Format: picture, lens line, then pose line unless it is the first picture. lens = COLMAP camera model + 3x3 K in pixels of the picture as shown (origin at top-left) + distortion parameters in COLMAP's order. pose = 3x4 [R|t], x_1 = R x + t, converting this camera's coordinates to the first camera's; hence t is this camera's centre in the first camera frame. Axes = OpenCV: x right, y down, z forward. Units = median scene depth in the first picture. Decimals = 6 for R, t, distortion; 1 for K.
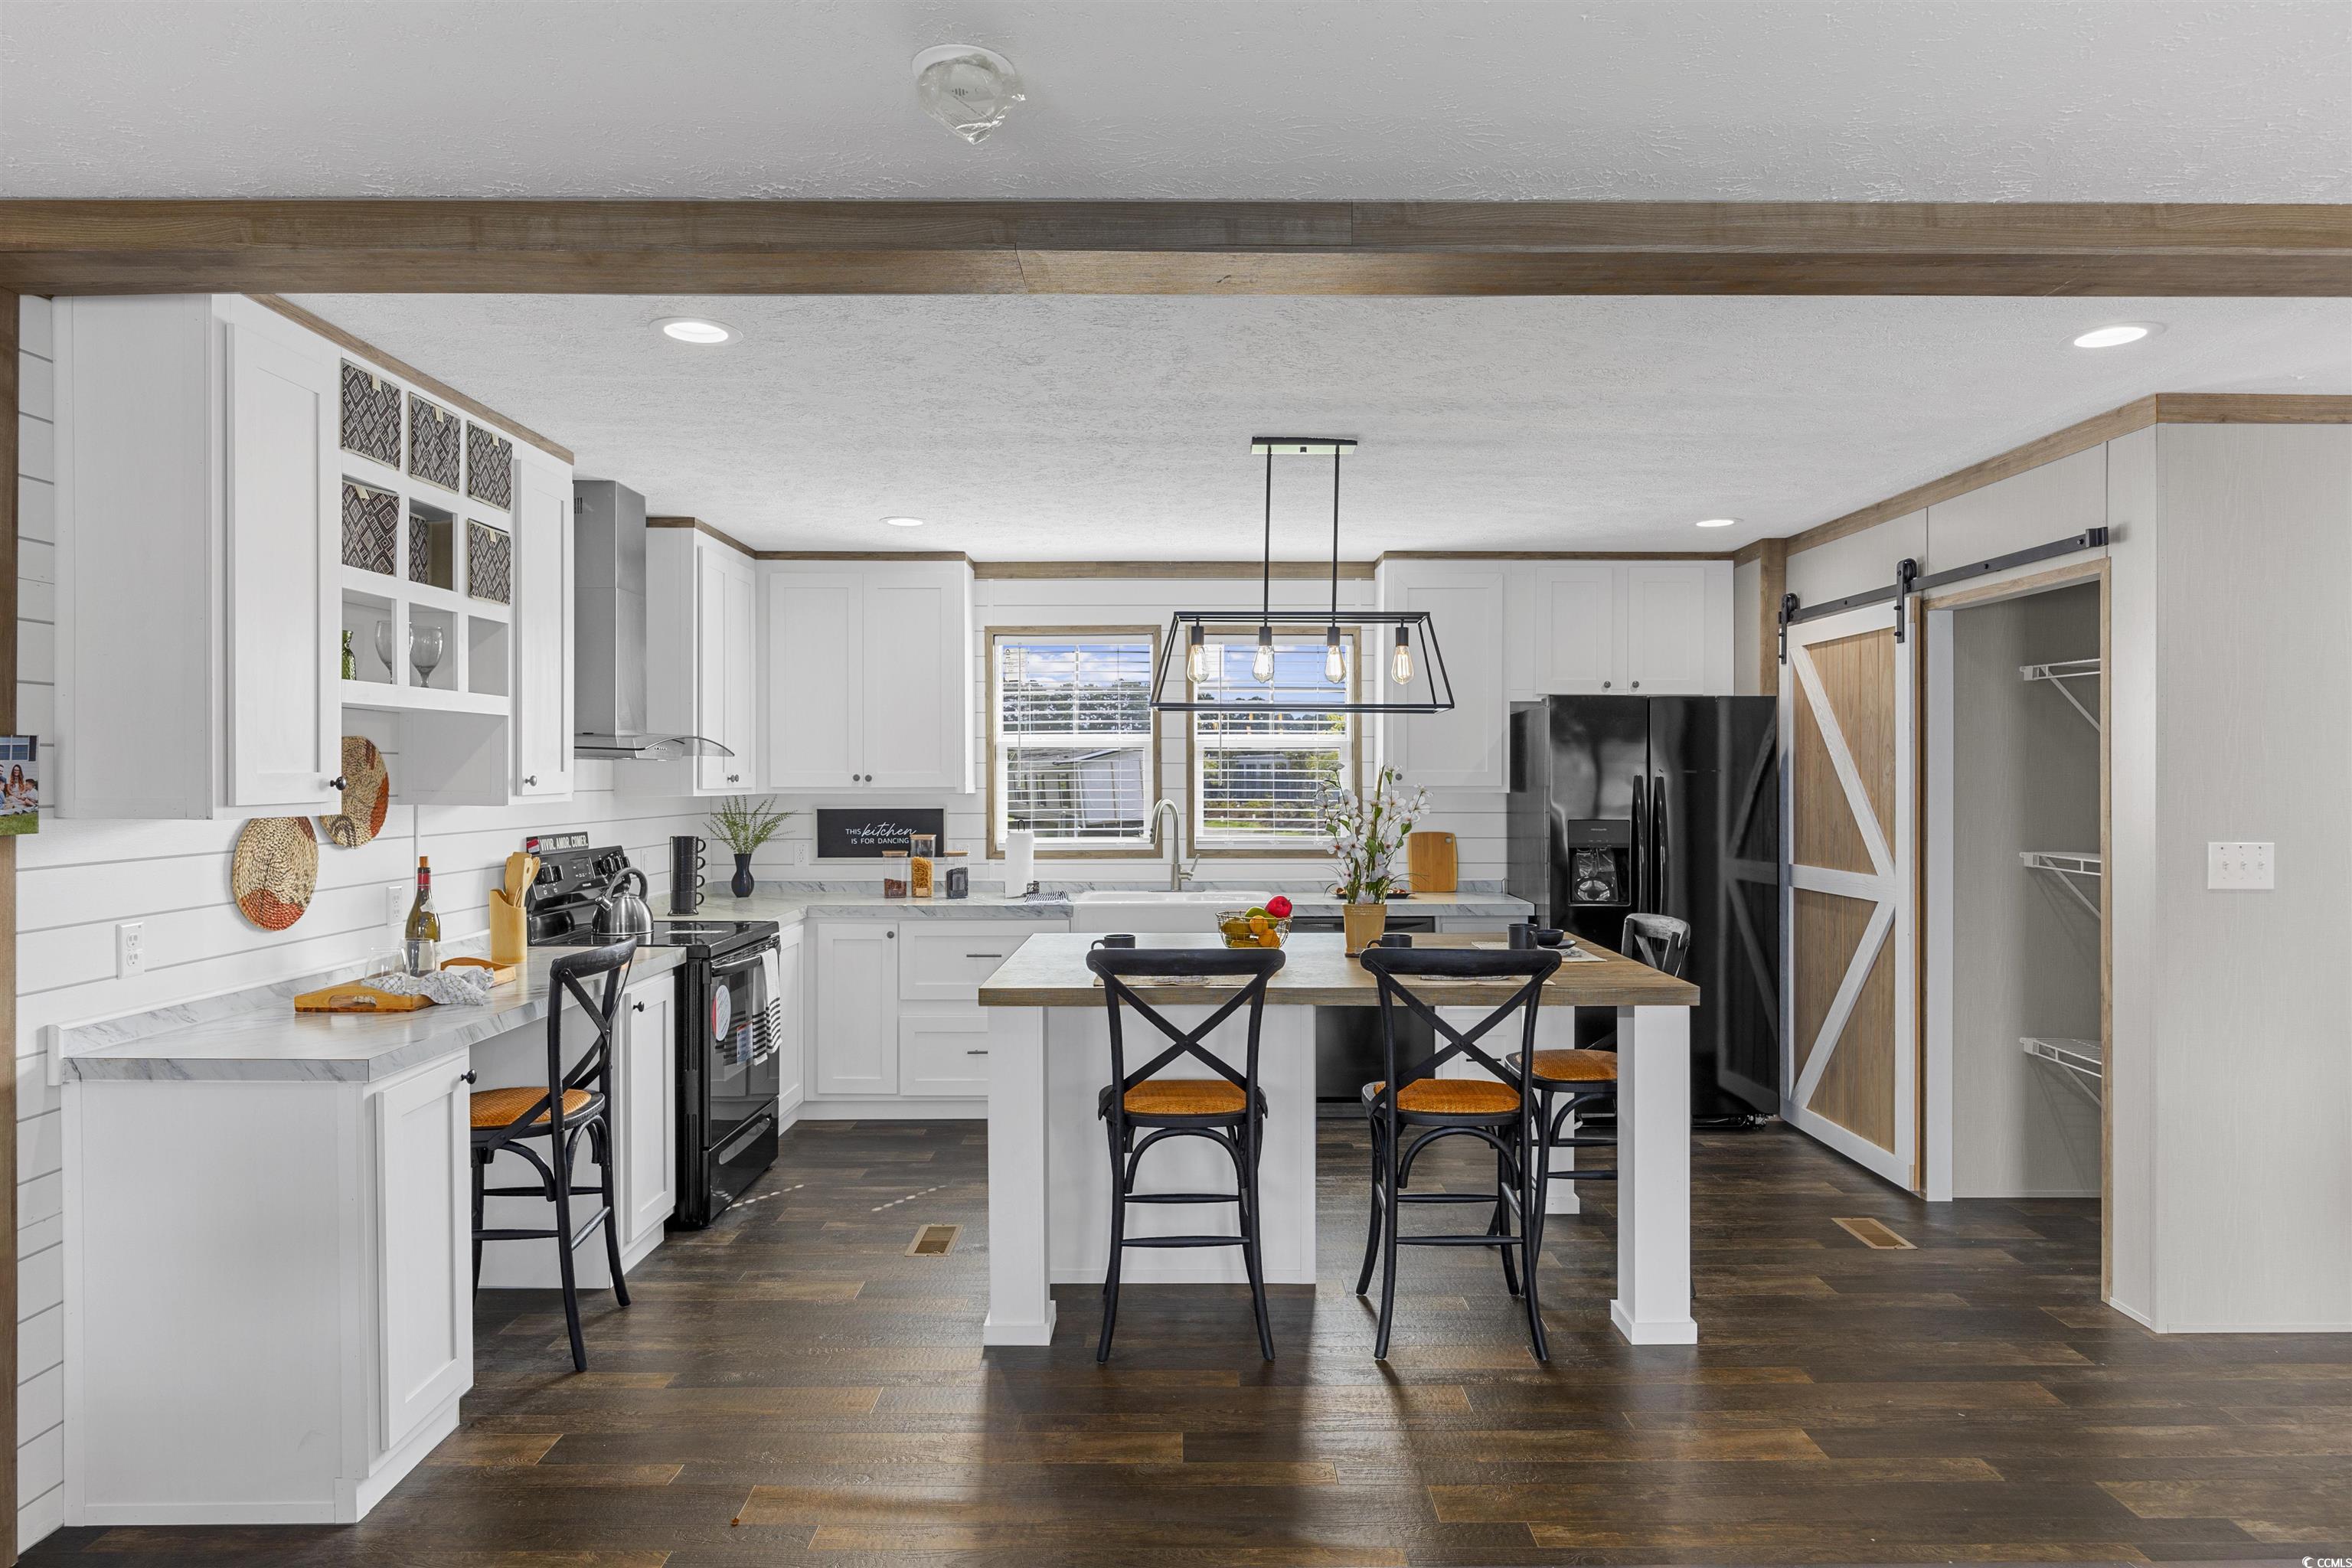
lens RADIAL K [[1416.8, 0, 1193.5], [0, 1416.8, 774.2], [0, 0, 1]] dist [-0.004632, -0.000715]
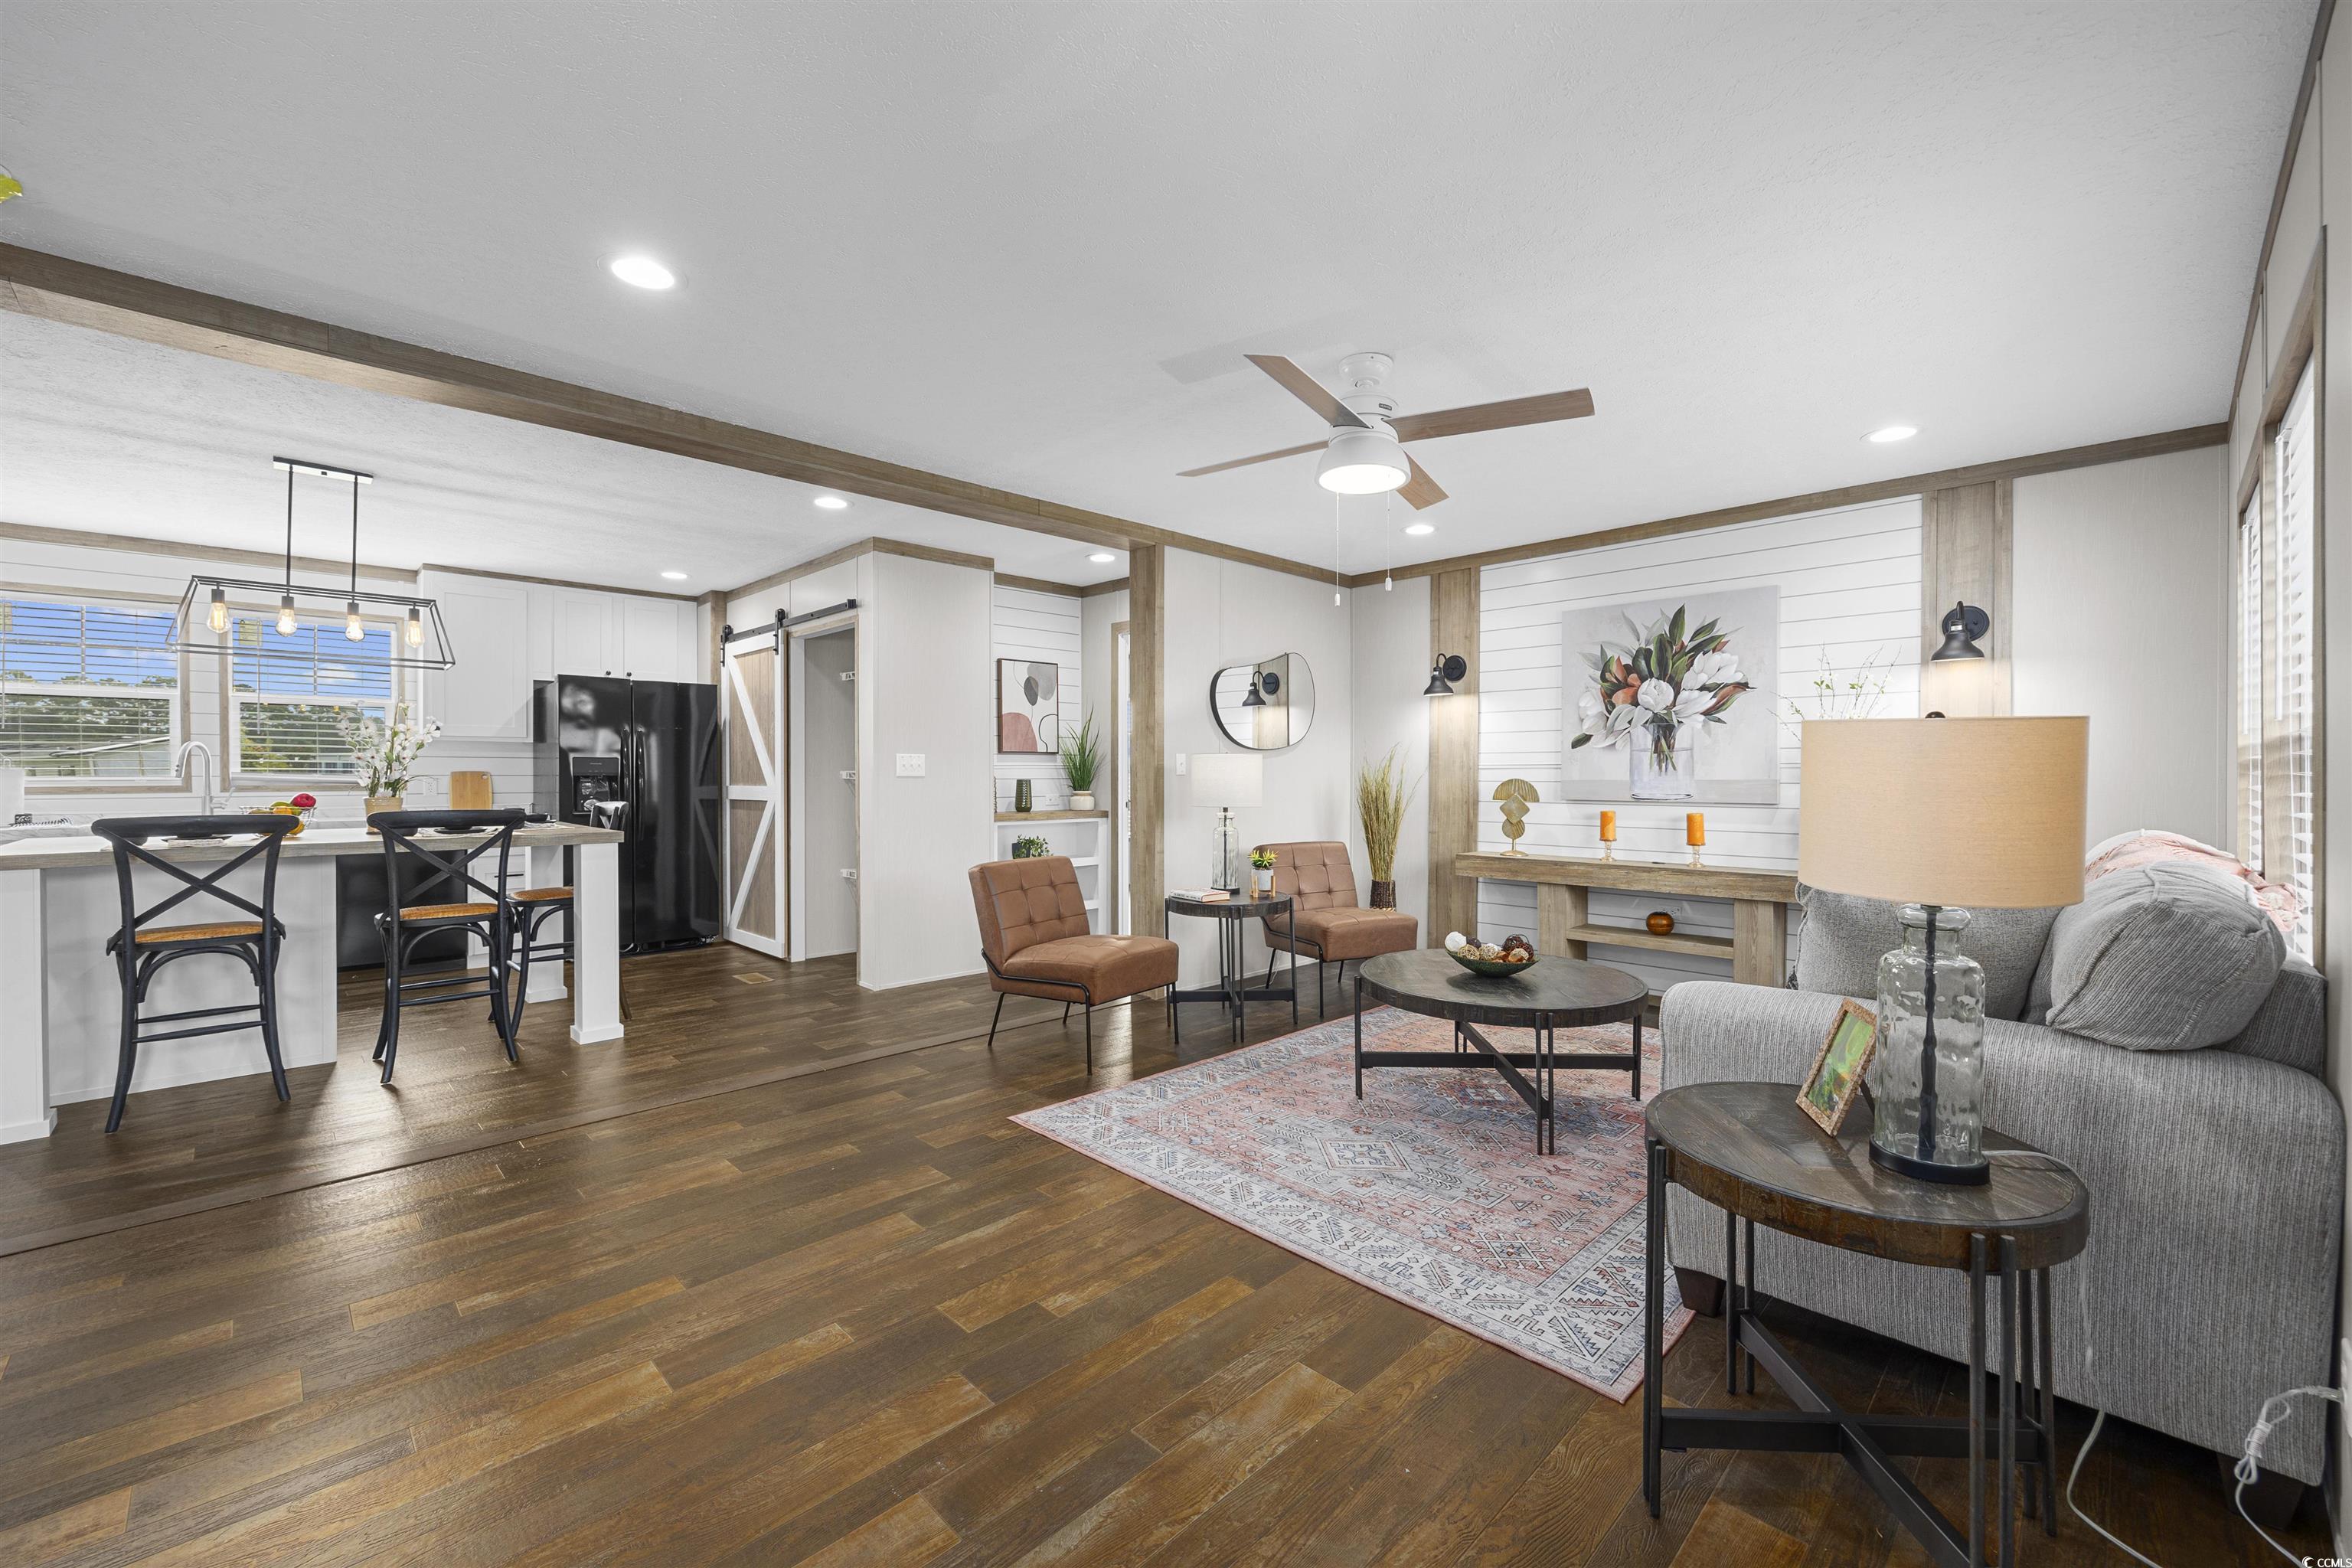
lens RADIAL K [[946.4, 0, 1186.3], [0, 946.4, 778.1], [0, 0, 1]] dist [-0.002113, -0.000947]
pose [[0.710951, -0.001792, 0.703239, 0.026430], [-0.006118, 0.999943, 0.008733, 0.060895], [-0.703215, -0.010511, 0.710900, -0.275086]]
